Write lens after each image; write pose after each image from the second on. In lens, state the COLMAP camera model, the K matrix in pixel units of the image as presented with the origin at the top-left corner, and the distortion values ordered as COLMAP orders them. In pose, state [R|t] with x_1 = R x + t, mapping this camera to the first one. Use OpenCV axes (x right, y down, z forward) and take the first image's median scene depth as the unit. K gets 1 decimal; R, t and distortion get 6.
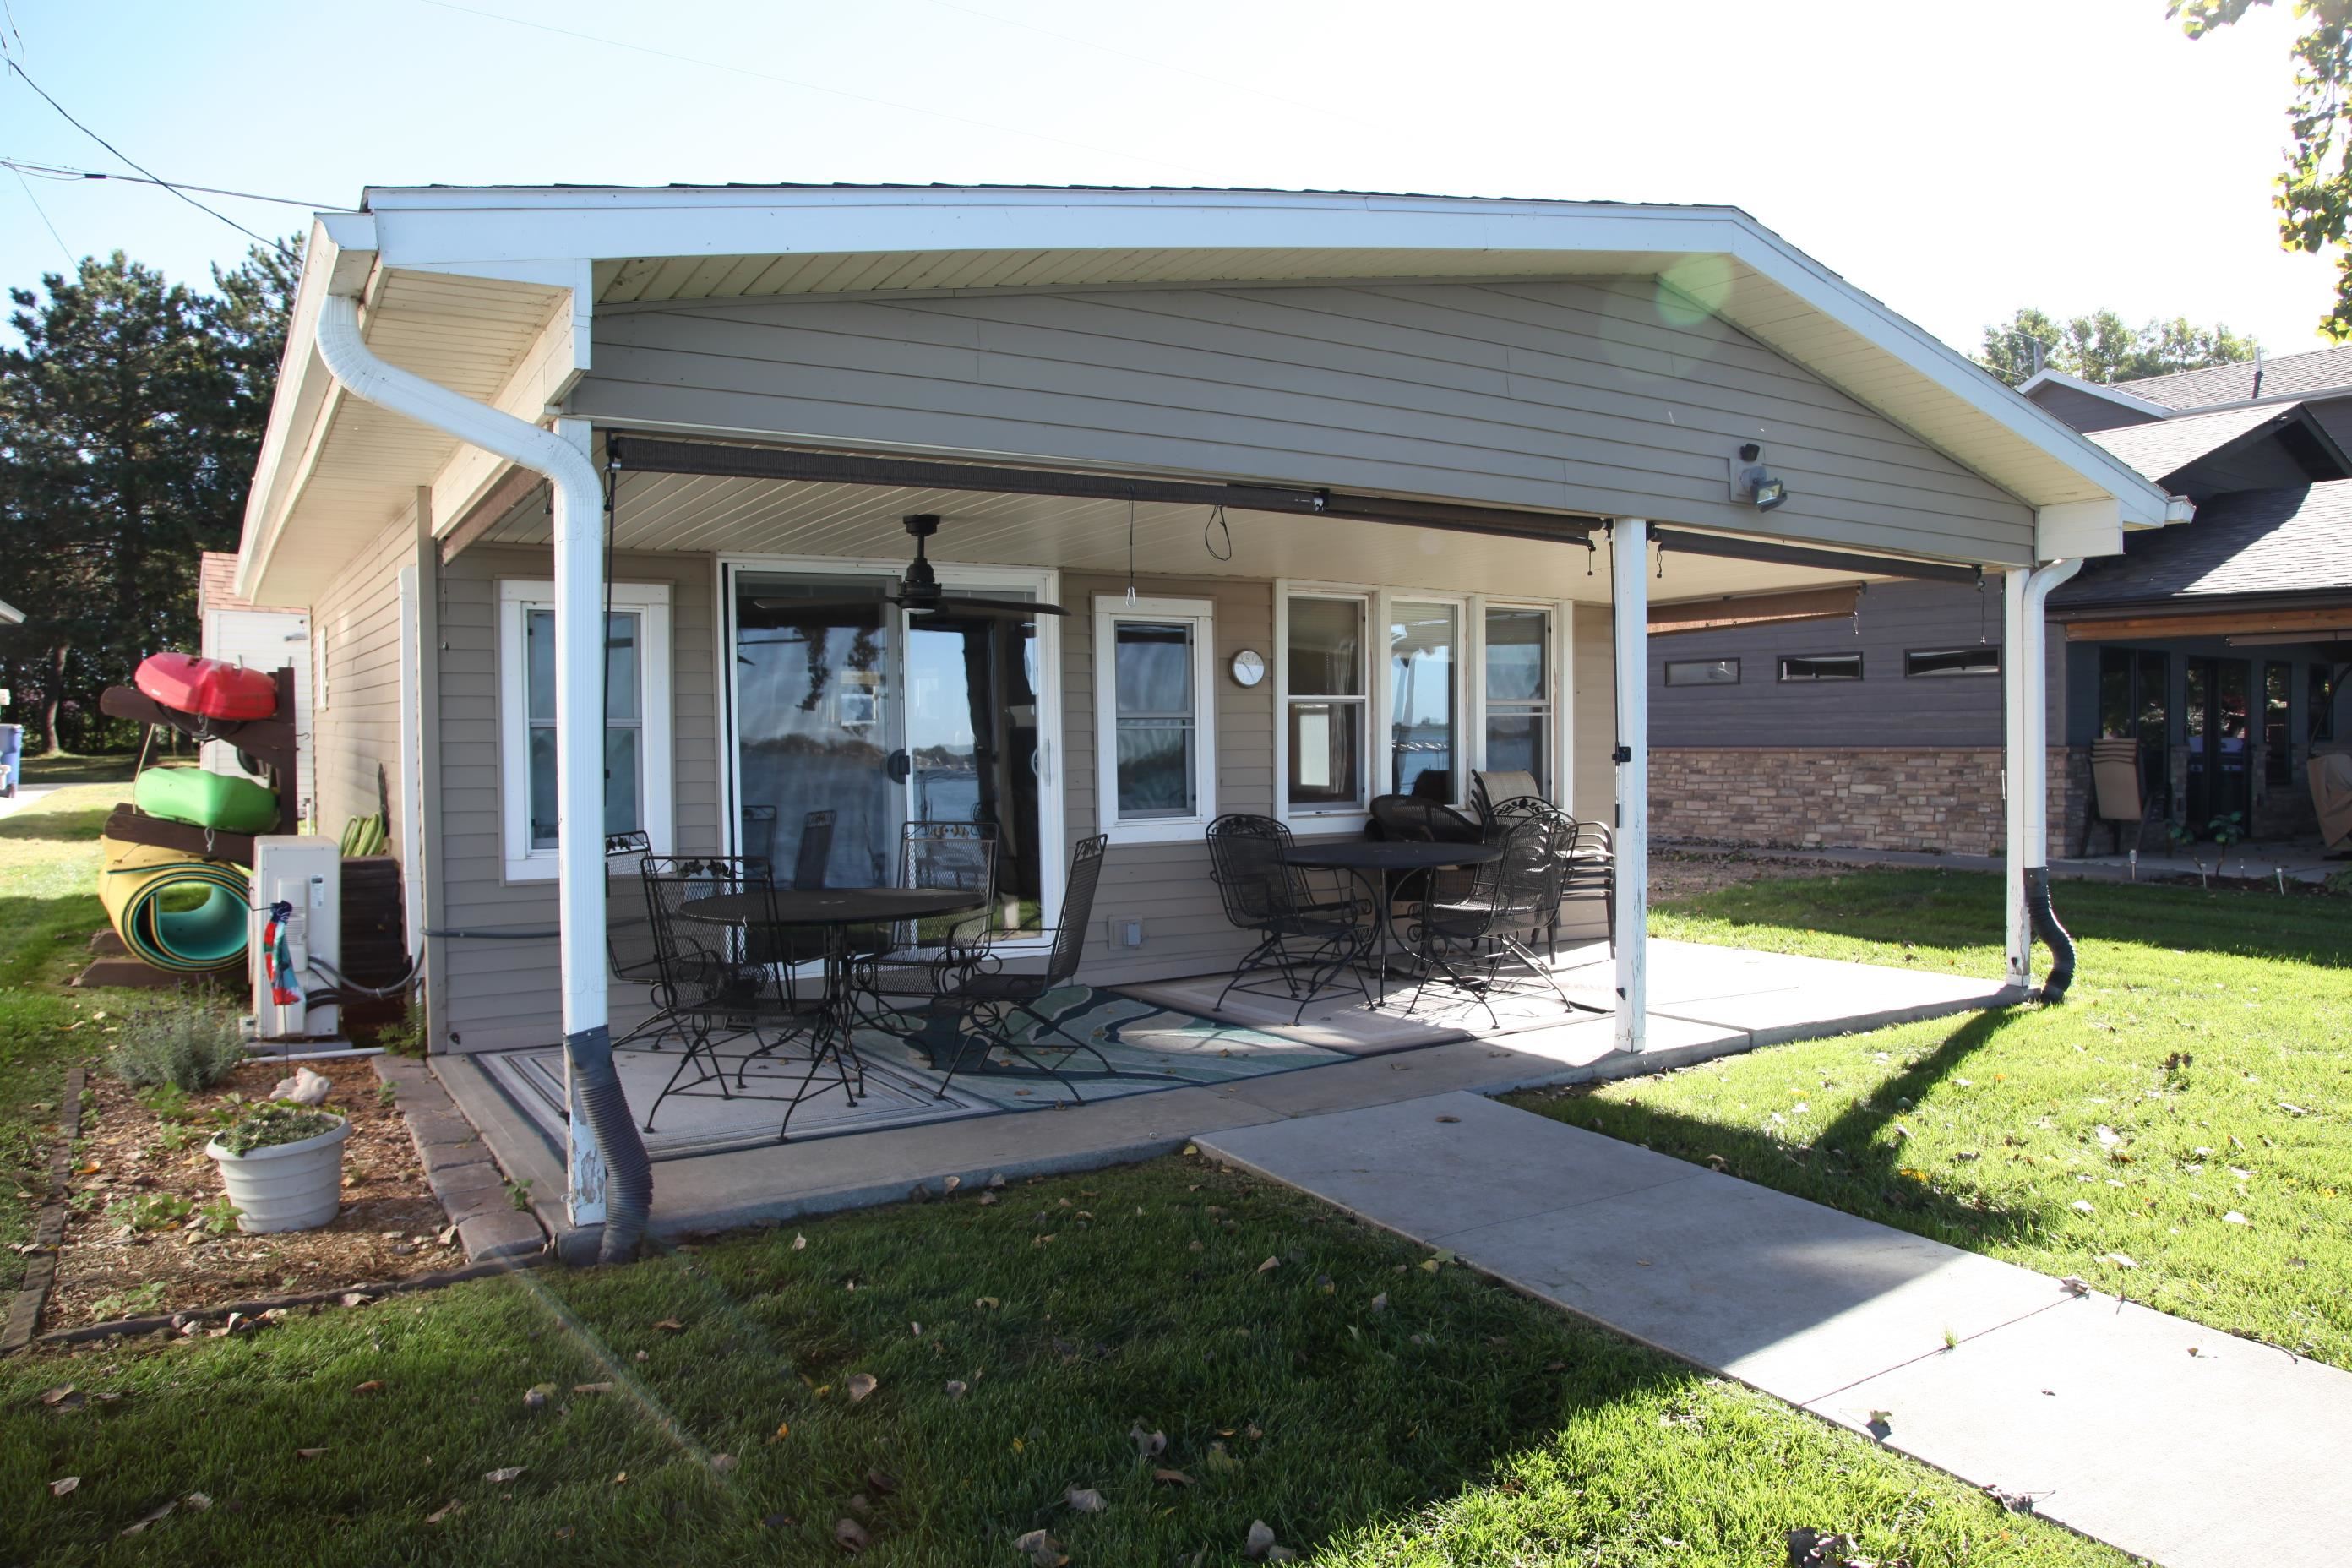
lens RADIAL K [[1588.4, 0, 1177.0], [0, 1588.4, 783.5], [0, 0, 1]] dist [-0.086603, 0.037198]
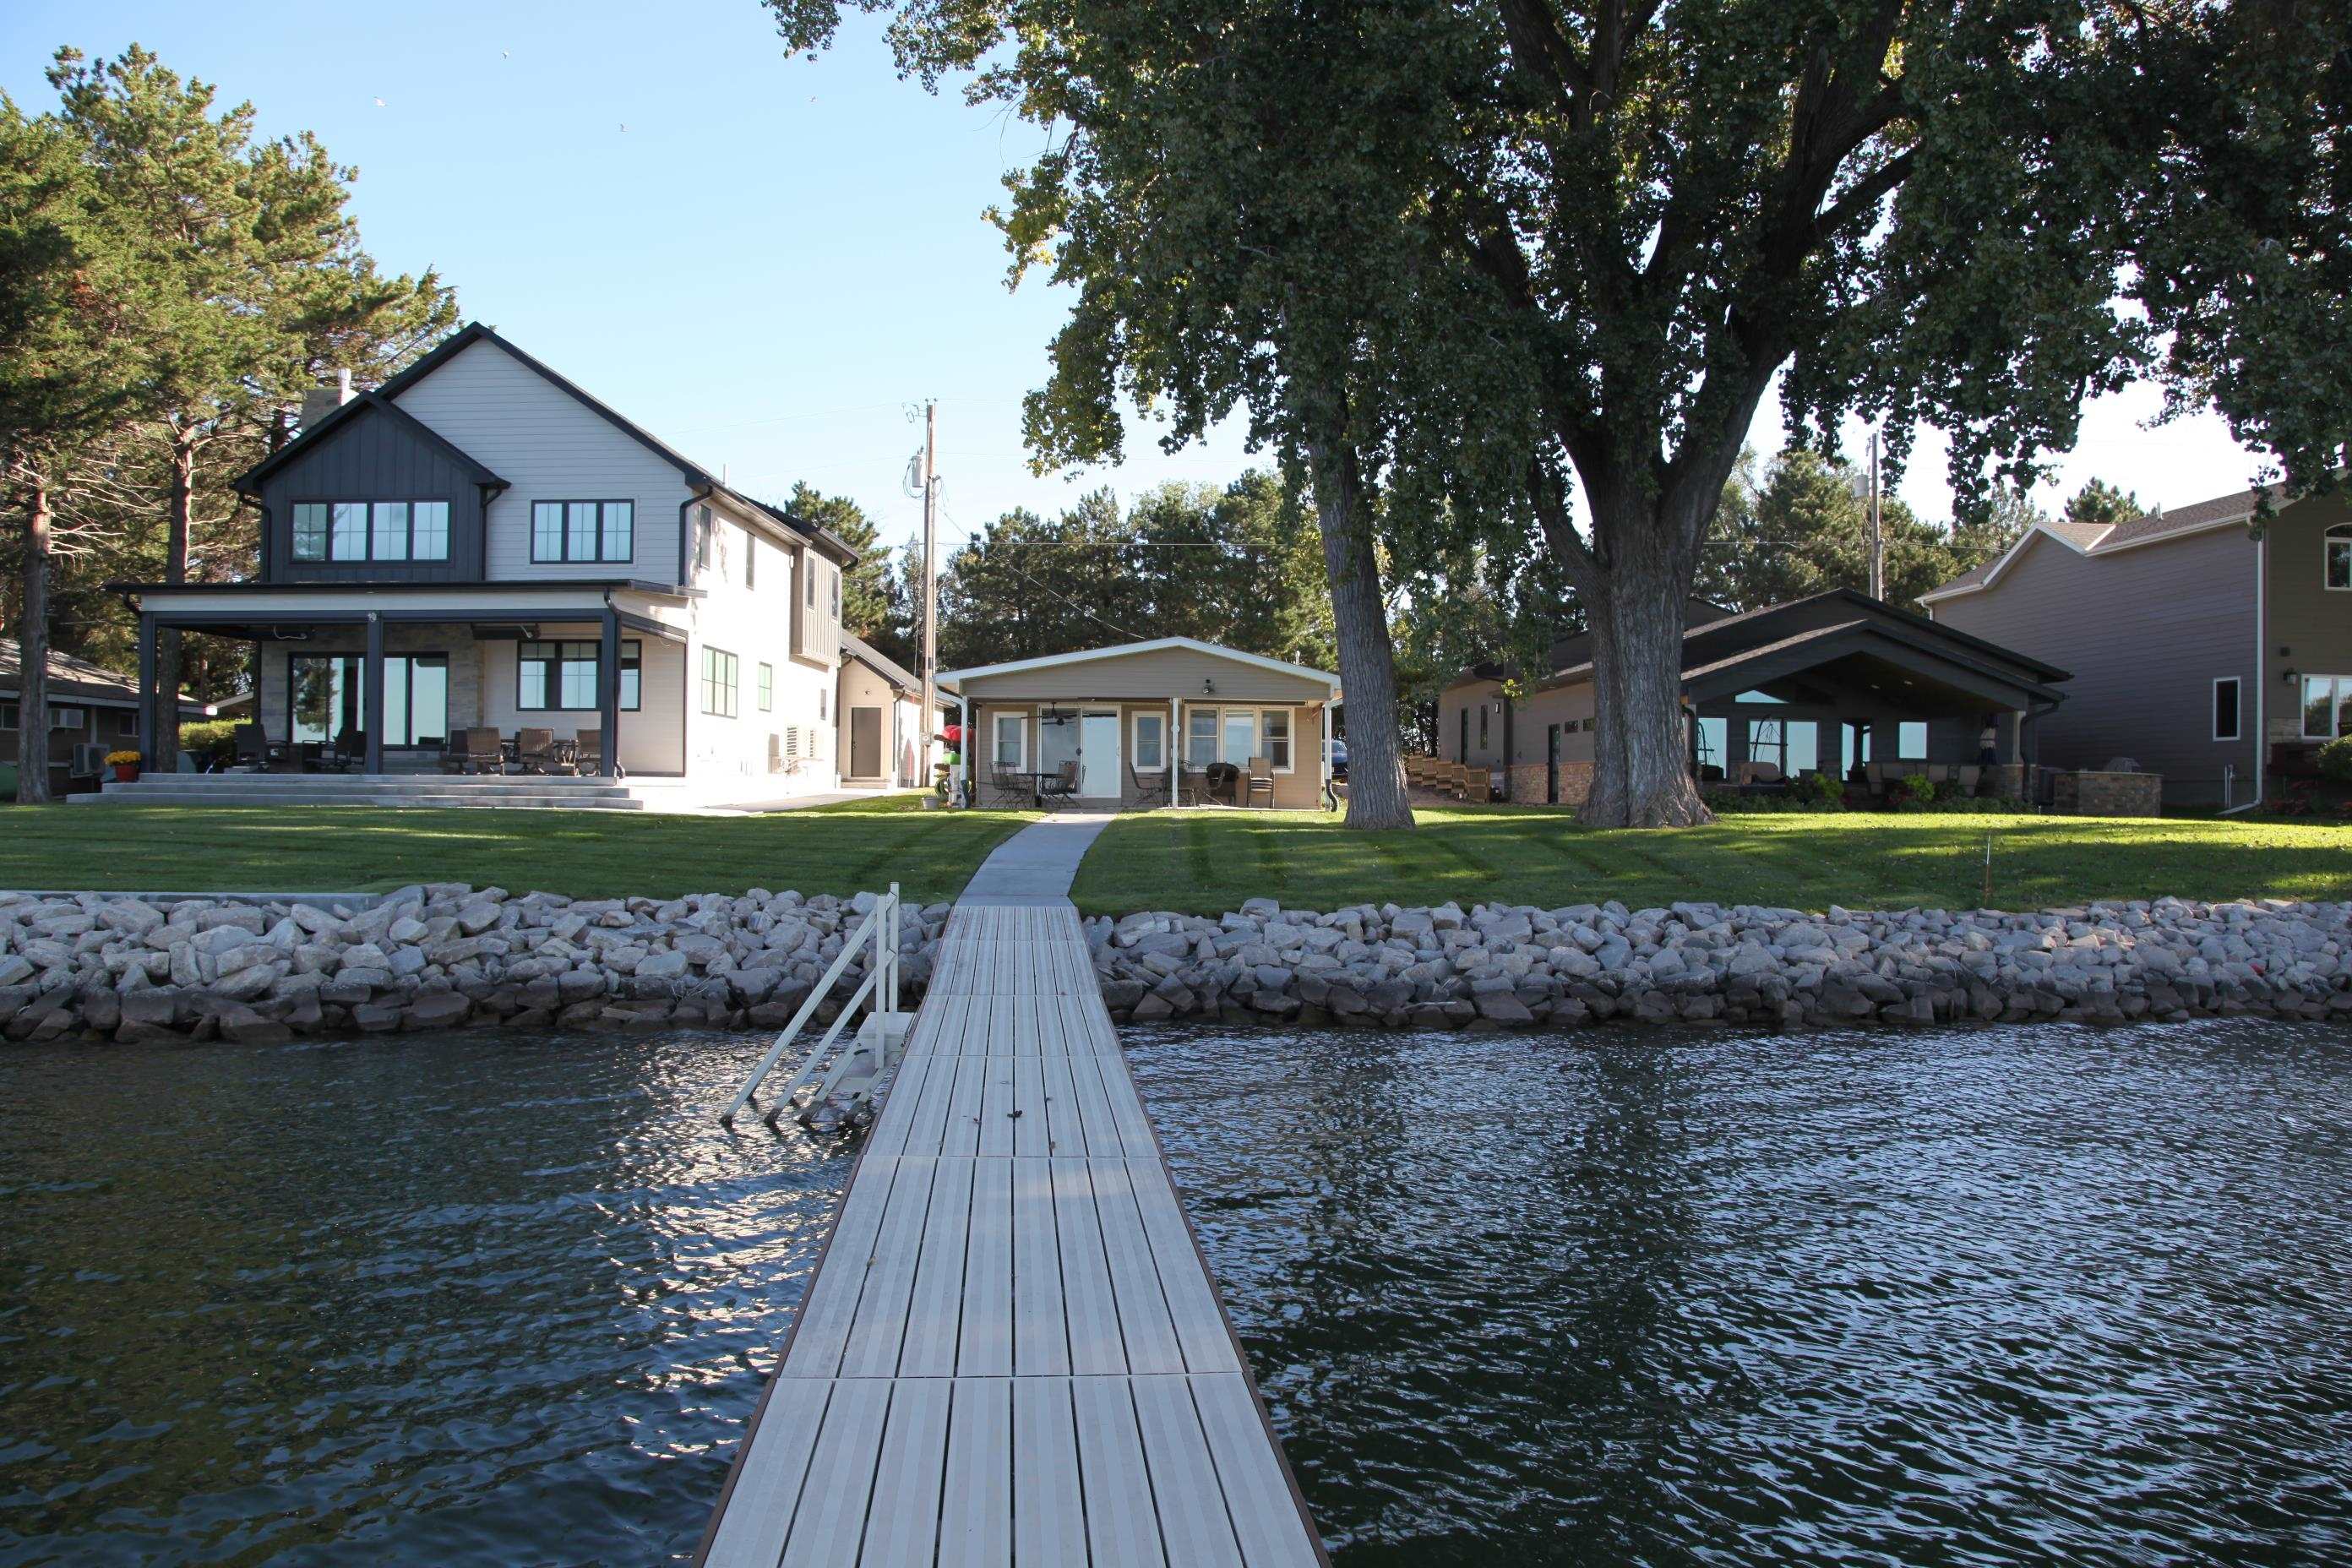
lens RADIAL K [[1588.4, 0, 1185.4], [0, 1588.4, 784.5], [0, 0, 1]] dist [-0.086603, 0.037198]
pose [[0.852412, 0.015685, -0.522635, 1.107918], [-0.031105, 0.999301, -0.020741, 0.075112], [0.521944, 0.033936, 0.852304, -1.201869]]
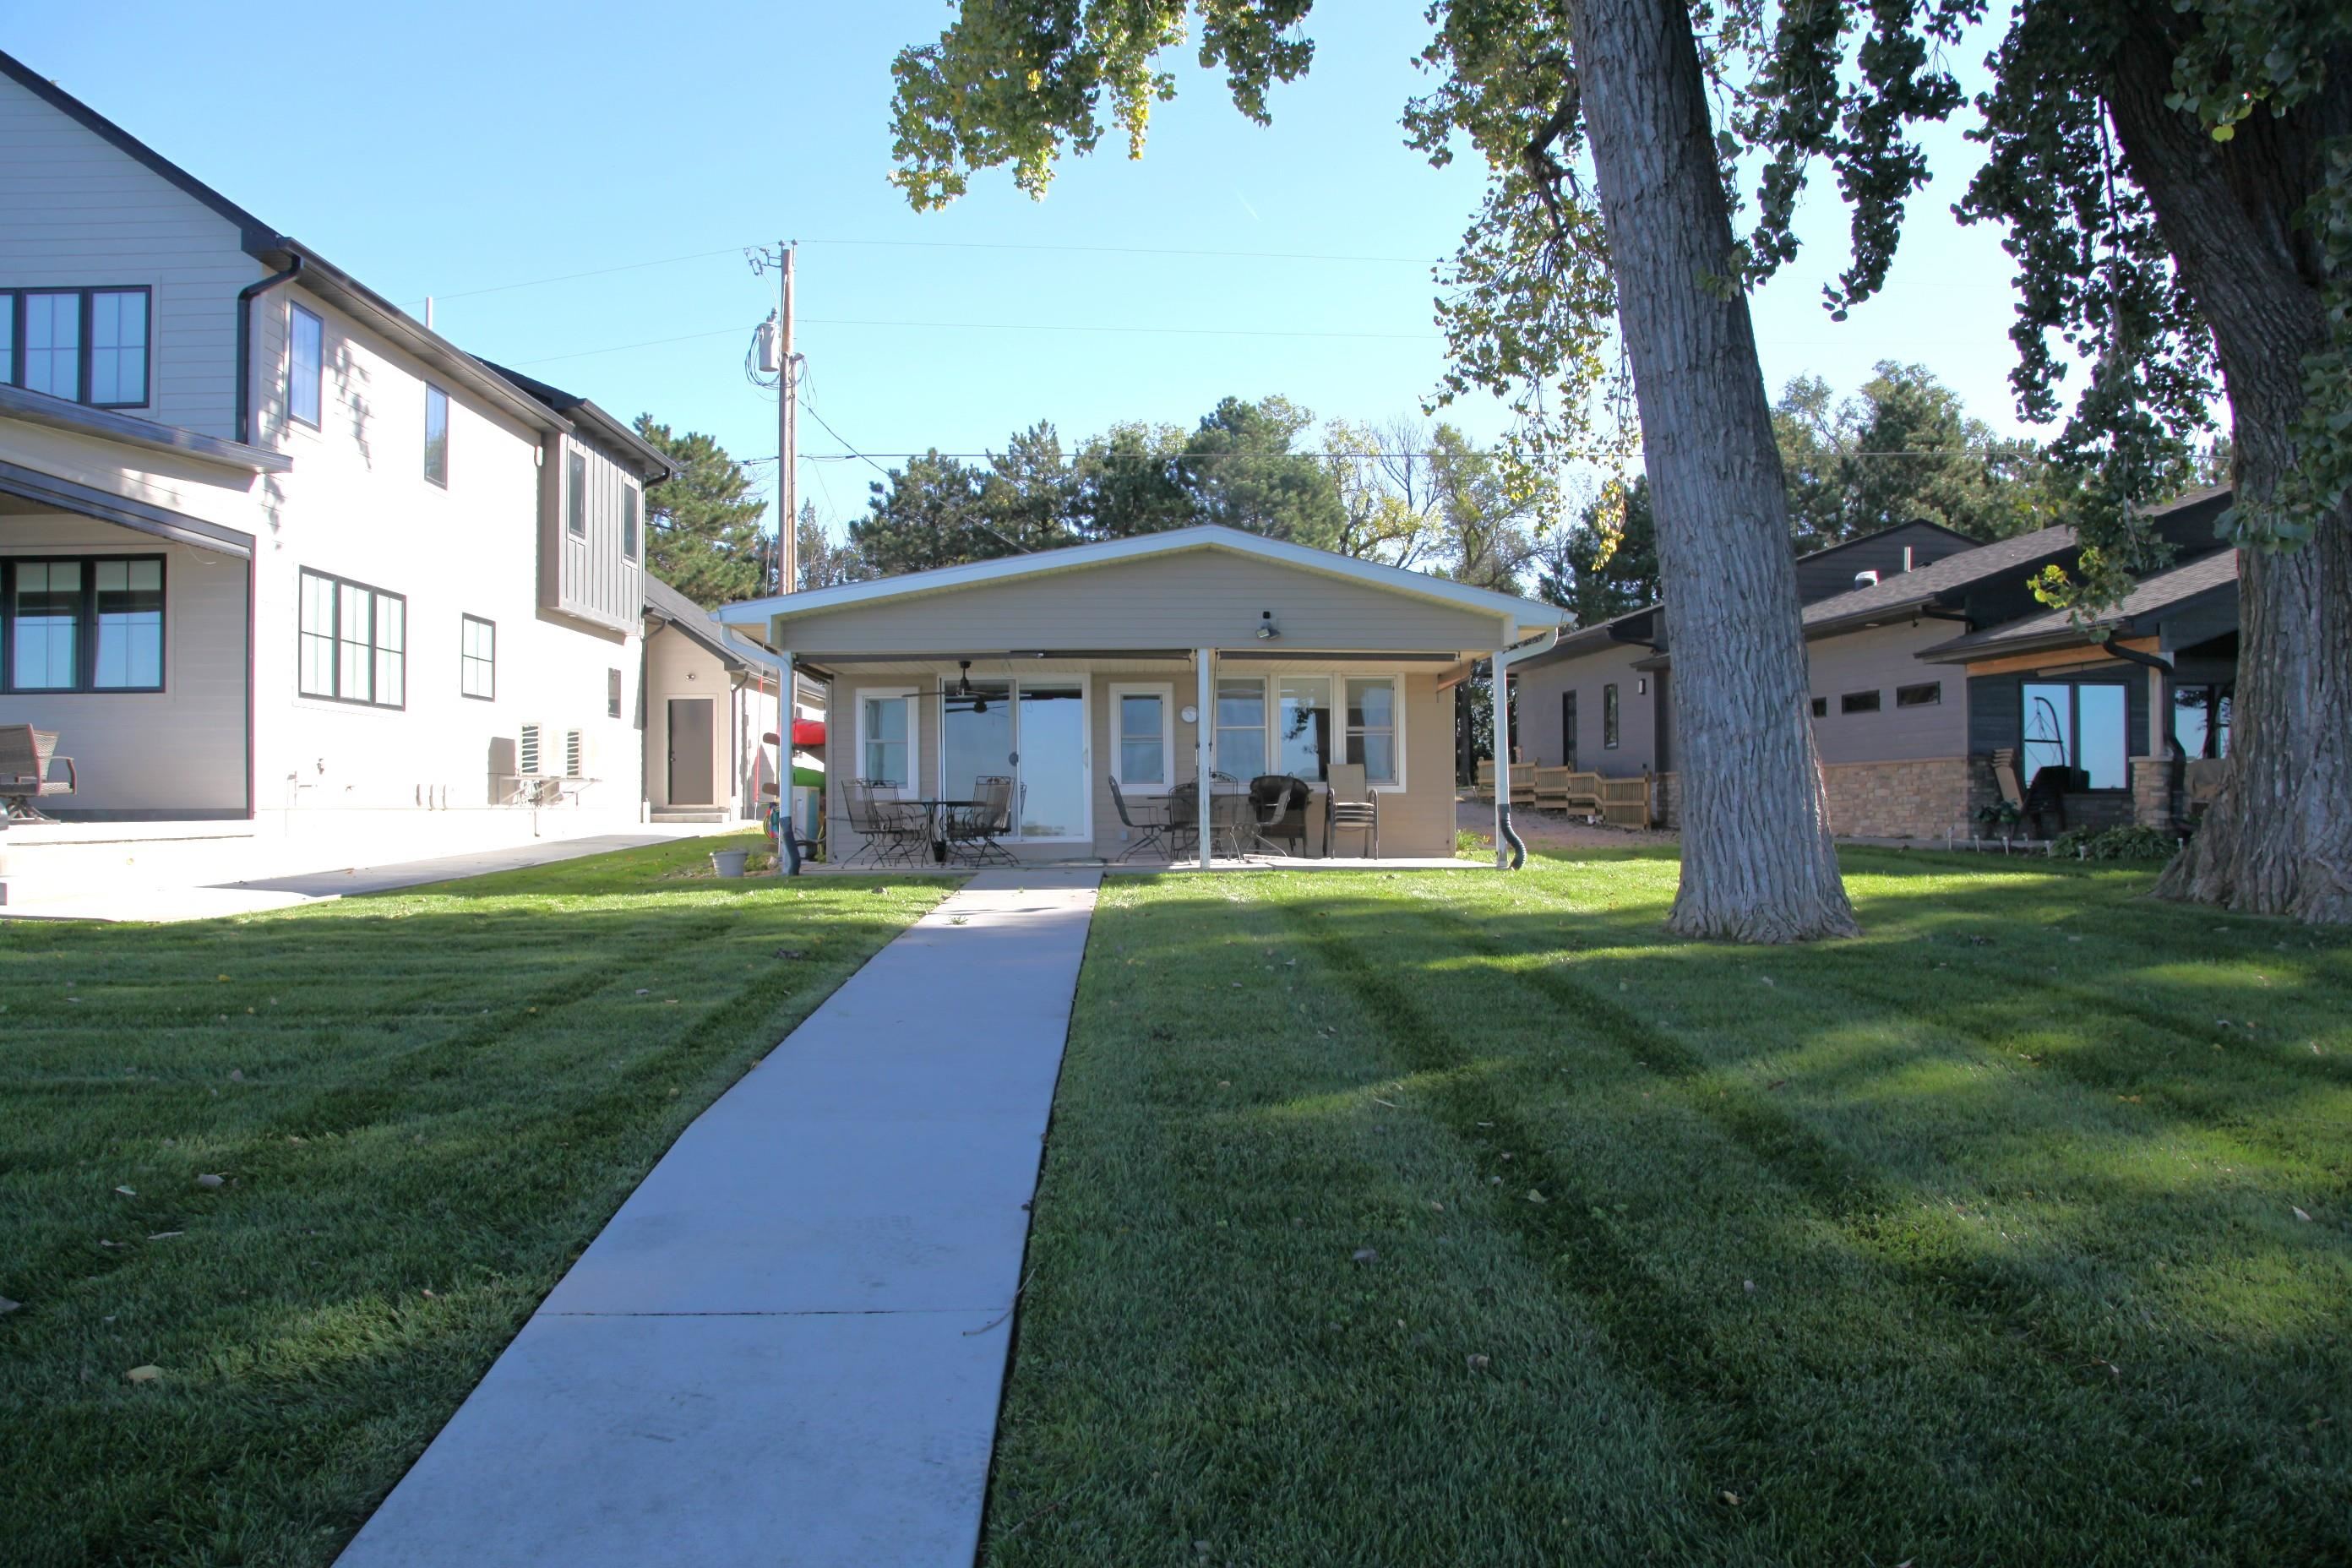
lens RADIAL K [[1588.4, 0, 1155.1], [0, 1588.4, 786.1], [0, 0, 1]] dist [-0.086603, 0.037198]
pose [[0.863397, -0.000945, -0.504524, 0.568617], [-0.015082, 0.999503, -0.027683, 0.043395], [0.504299, 0.031510, 0.862954, -0.441797]]
